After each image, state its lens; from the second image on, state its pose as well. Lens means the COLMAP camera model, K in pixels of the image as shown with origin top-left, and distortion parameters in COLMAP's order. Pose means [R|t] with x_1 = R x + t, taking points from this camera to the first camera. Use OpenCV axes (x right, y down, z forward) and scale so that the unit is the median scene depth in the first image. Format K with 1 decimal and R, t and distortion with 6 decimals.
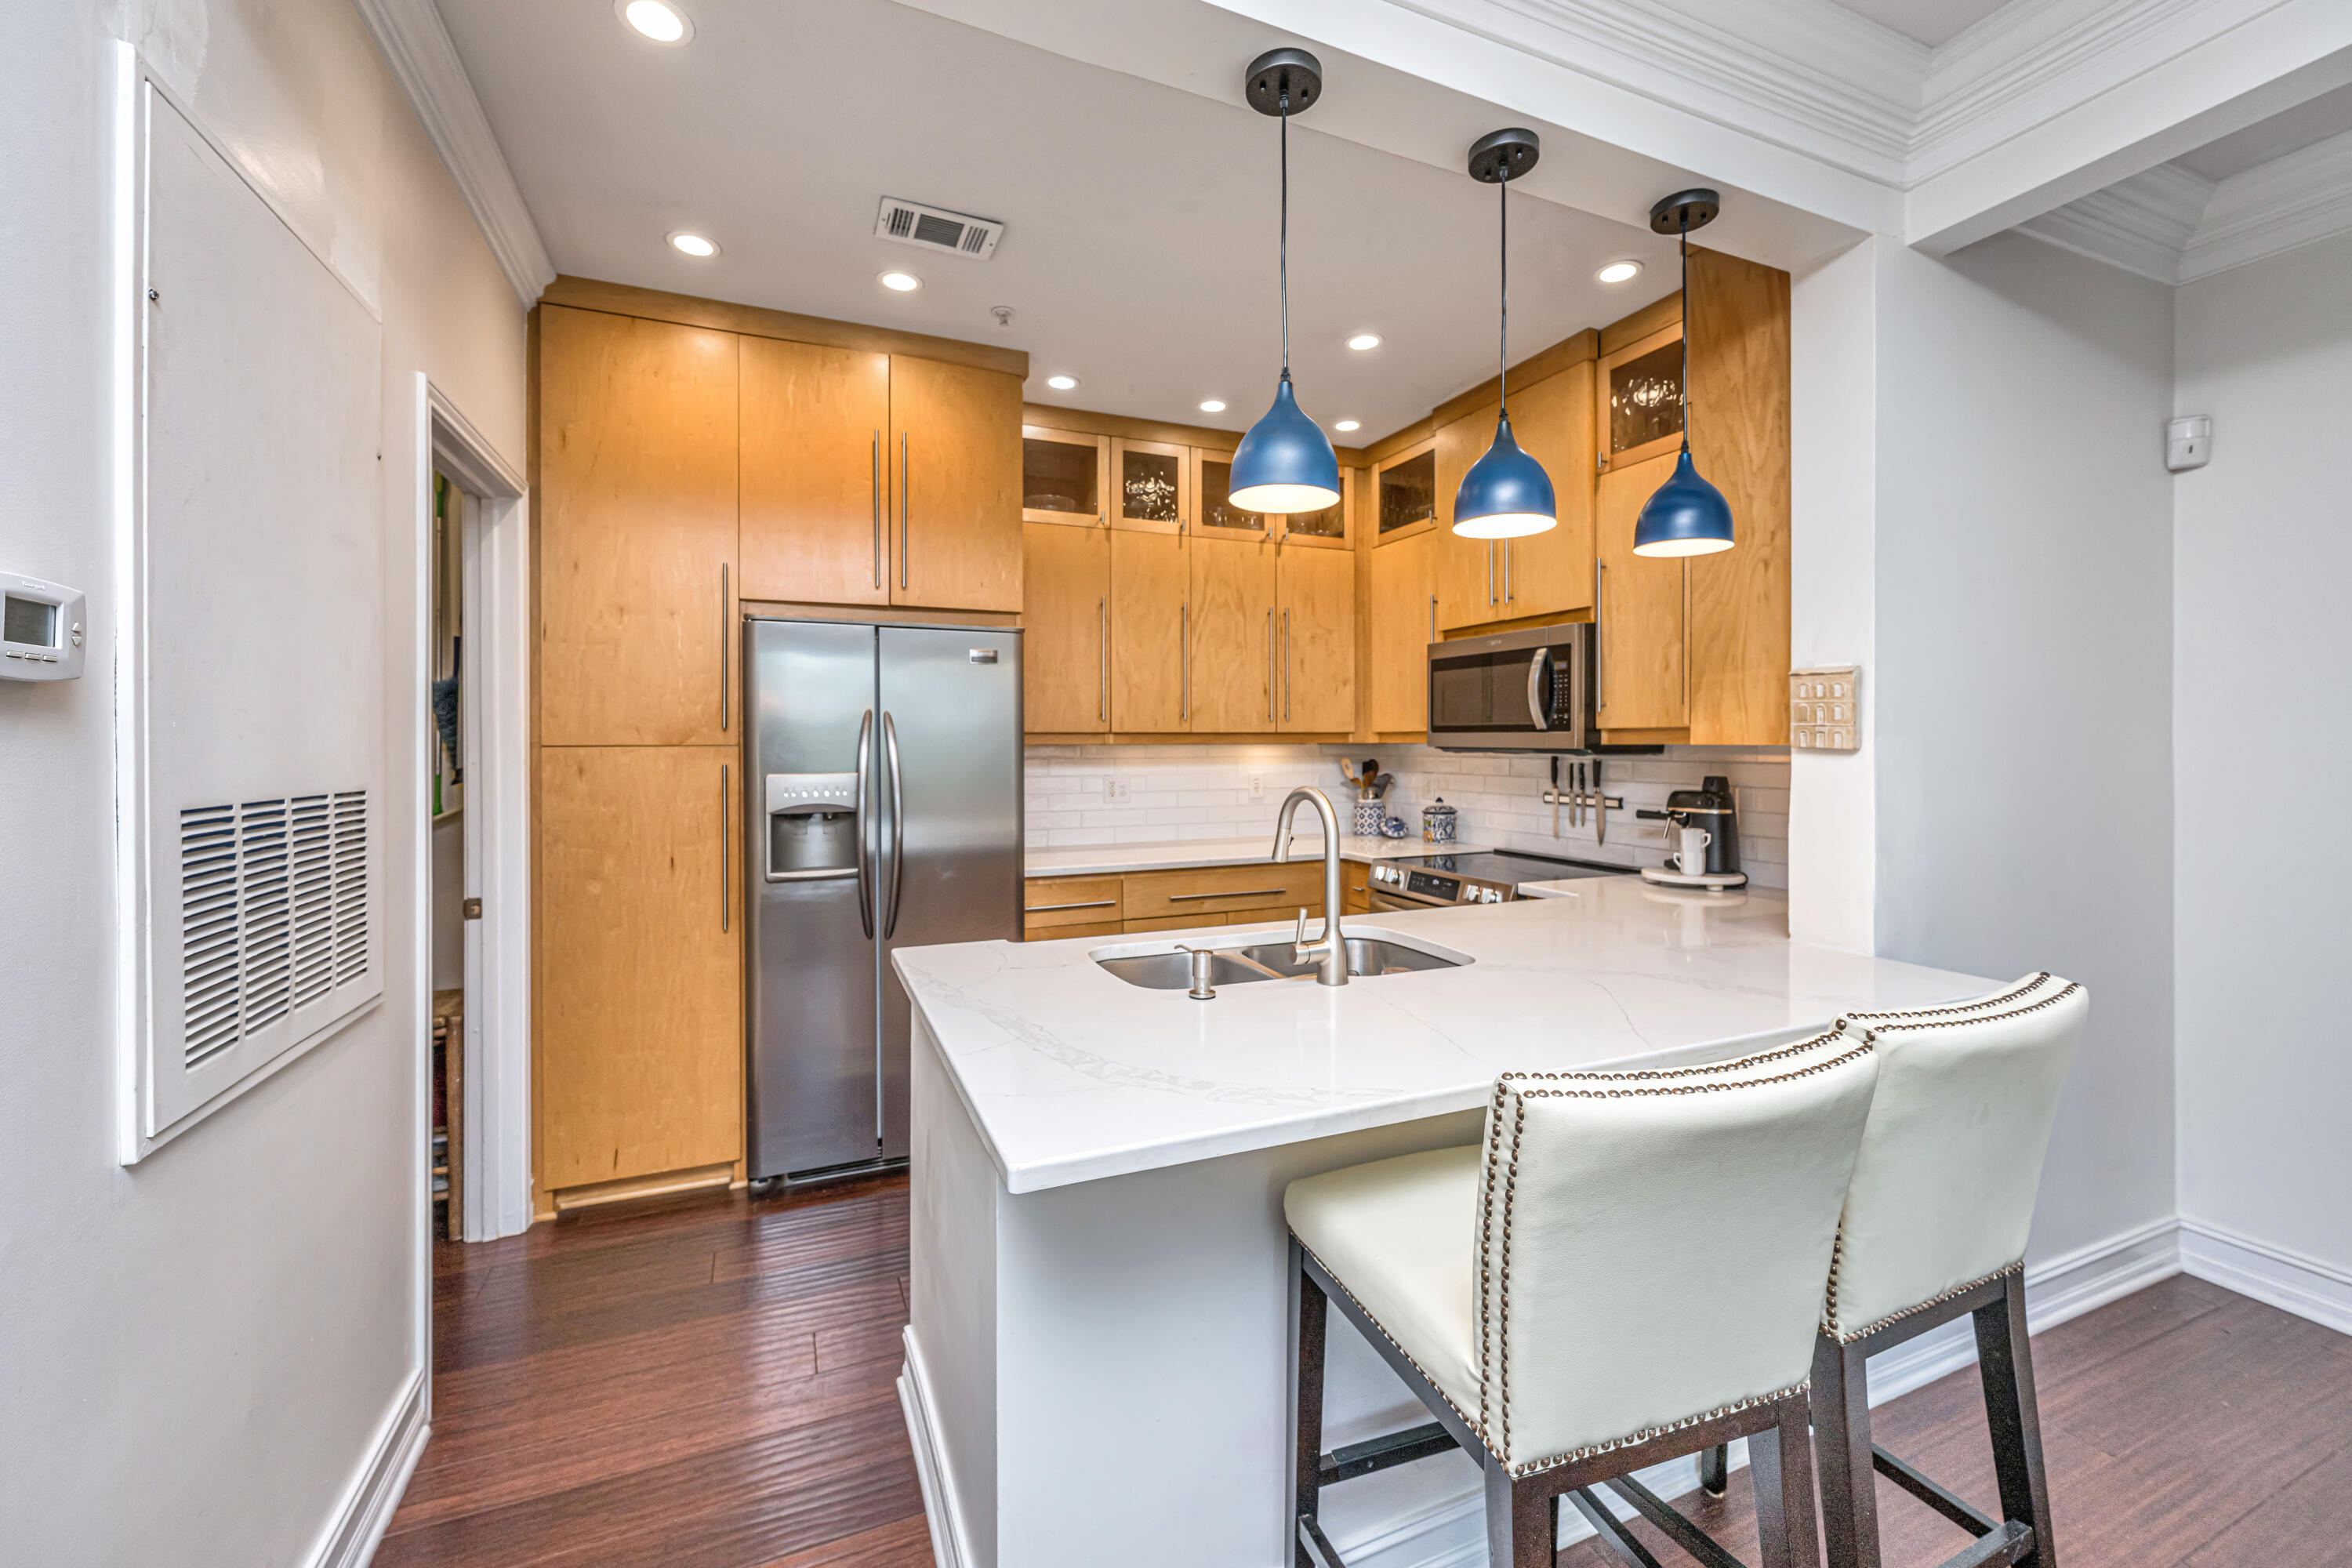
lens RADIAL K [[977.9, 0, 1202.0], [0, 977.9, 736.2], [0, 0, 1]] dist [0.000643, 0.000051]
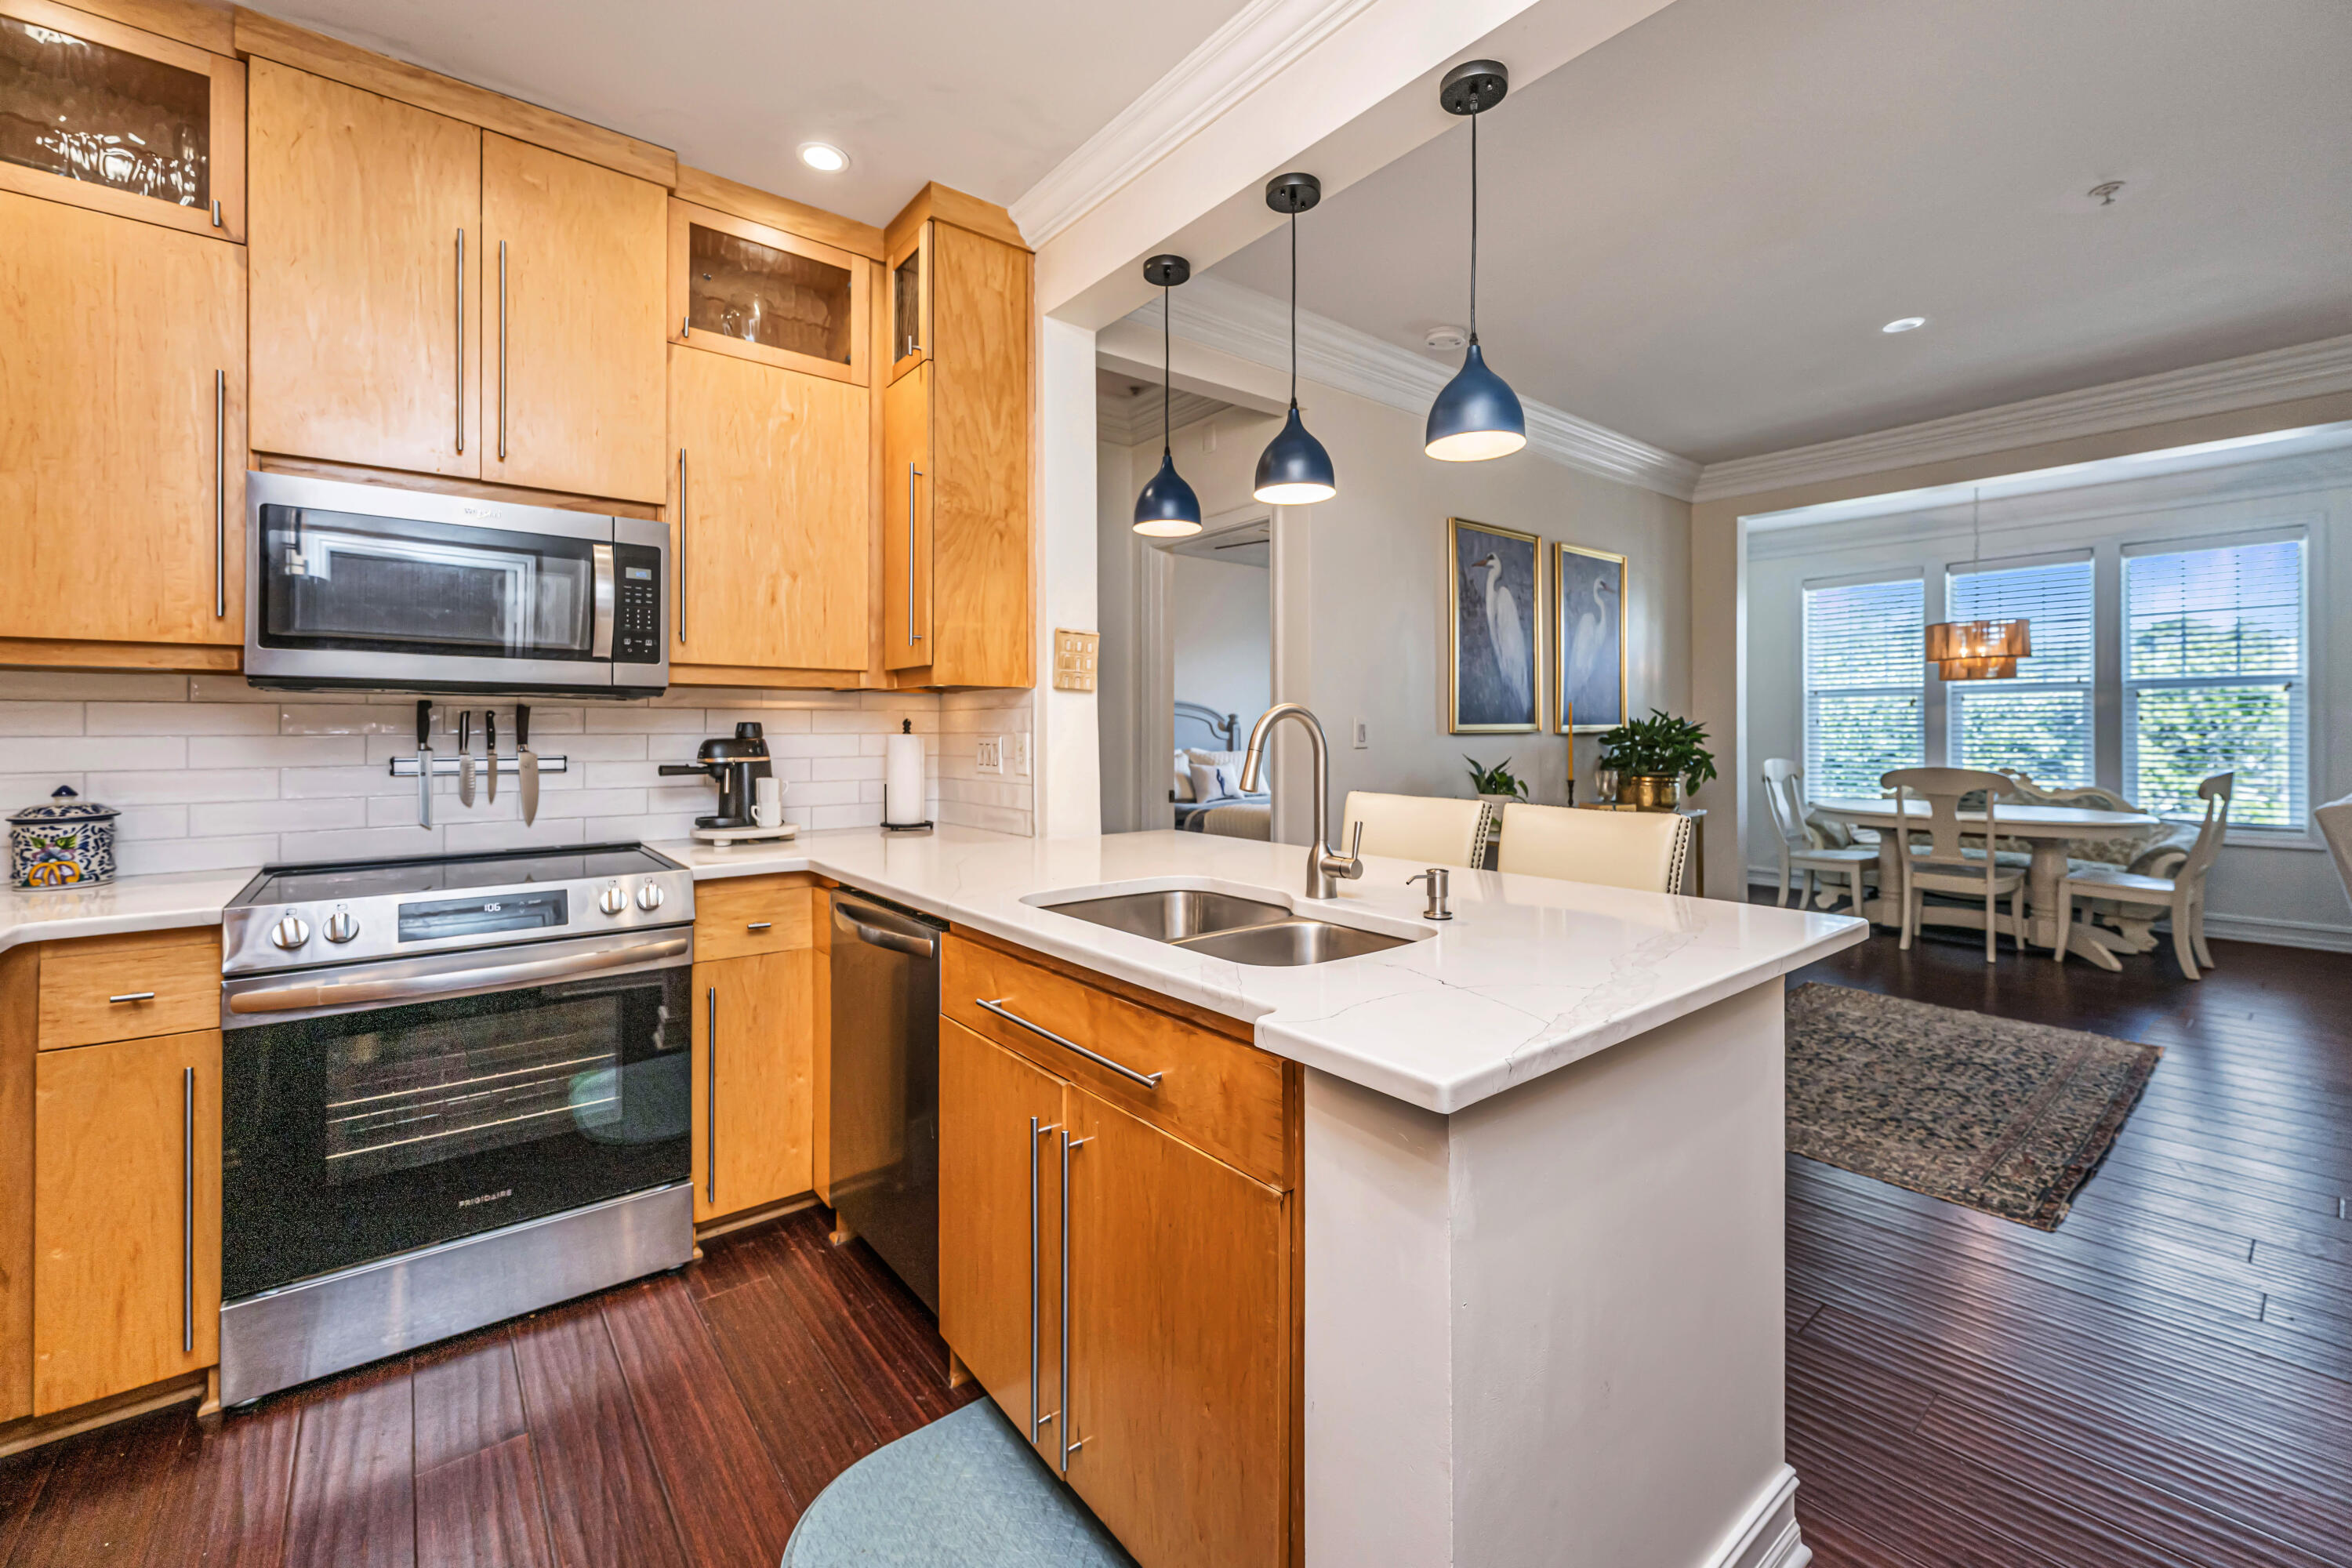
lens RADIAL K [[961.2, 0, 1179.9], [0, 961.2, 755.1], [0, 0, 1]] dist [0.001560, 0.000126]
pose [[-0.265992, -0.022106, 0.963722, -0.445513], [-0.000738, 0.999741, 0.022729, 0.047619], [-0.963975, 0.005334, -0.265940, 0.792685]]
